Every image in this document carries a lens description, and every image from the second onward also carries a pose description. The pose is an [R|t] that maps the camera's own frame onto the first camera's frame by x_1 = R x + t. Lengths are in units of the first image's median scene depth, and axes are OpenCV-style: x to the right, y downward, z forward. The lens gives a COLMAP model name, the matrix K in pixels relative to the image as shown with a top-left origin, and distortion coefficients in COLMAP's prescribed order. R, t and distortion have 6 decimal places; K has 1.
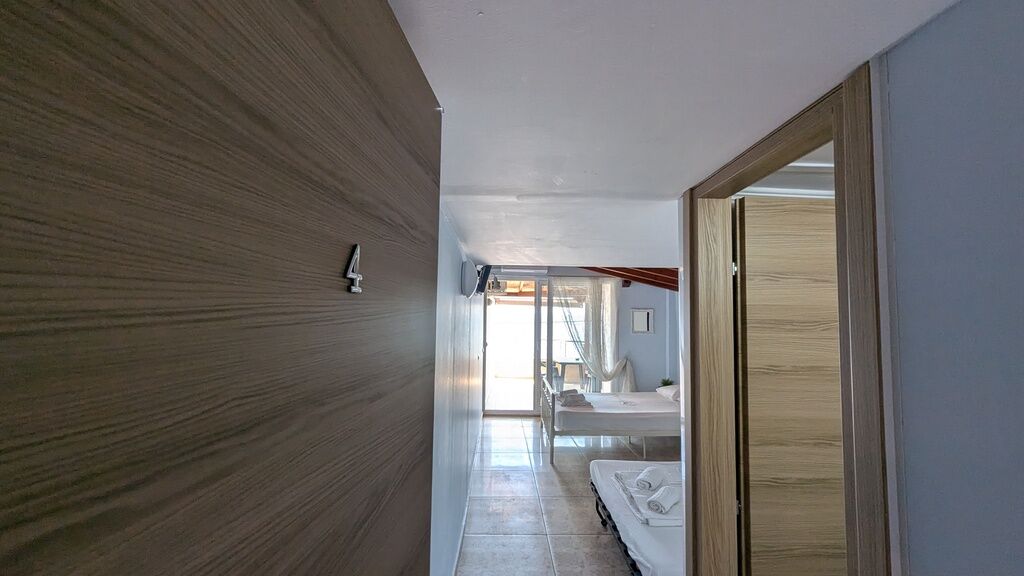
lens RADIAL K [[422.8, 0, 517.2], [0, 422.8, 288.9], [0, 0, 1]] dist [0.000596, -0.000034]
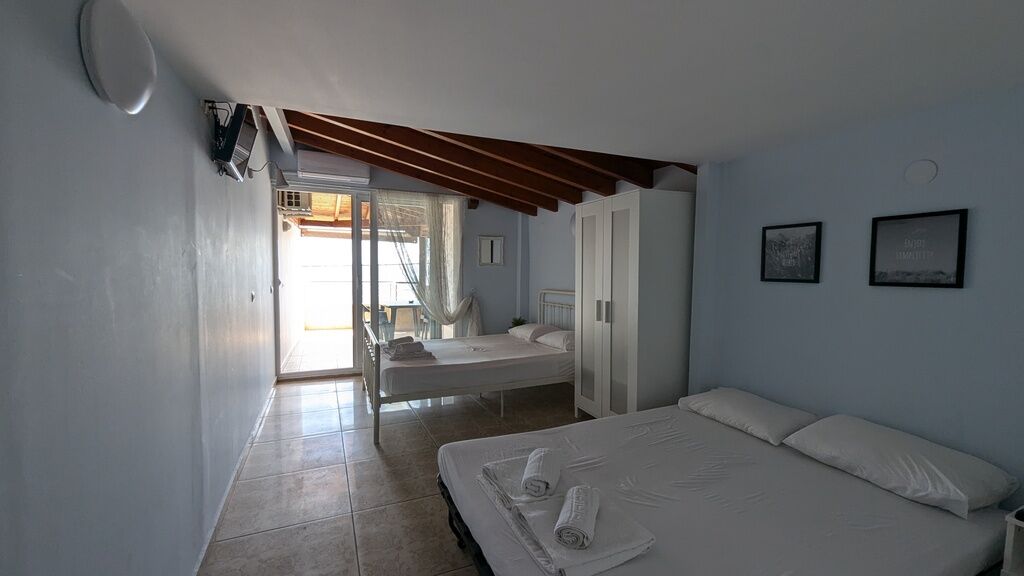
lens RADIAL K [[422.8, 0, 517.2], [0, 422.8, 288.9], [0, 0, 1]] dist [0.000596, -0.000034]
pose [[0.924389, -0.023676, 0.380717, 0.026188], [-0.021808, 0.993159, 0.114715, 0.055114], [-0.380828, -0.114344, 0.917549, 0.216577]]
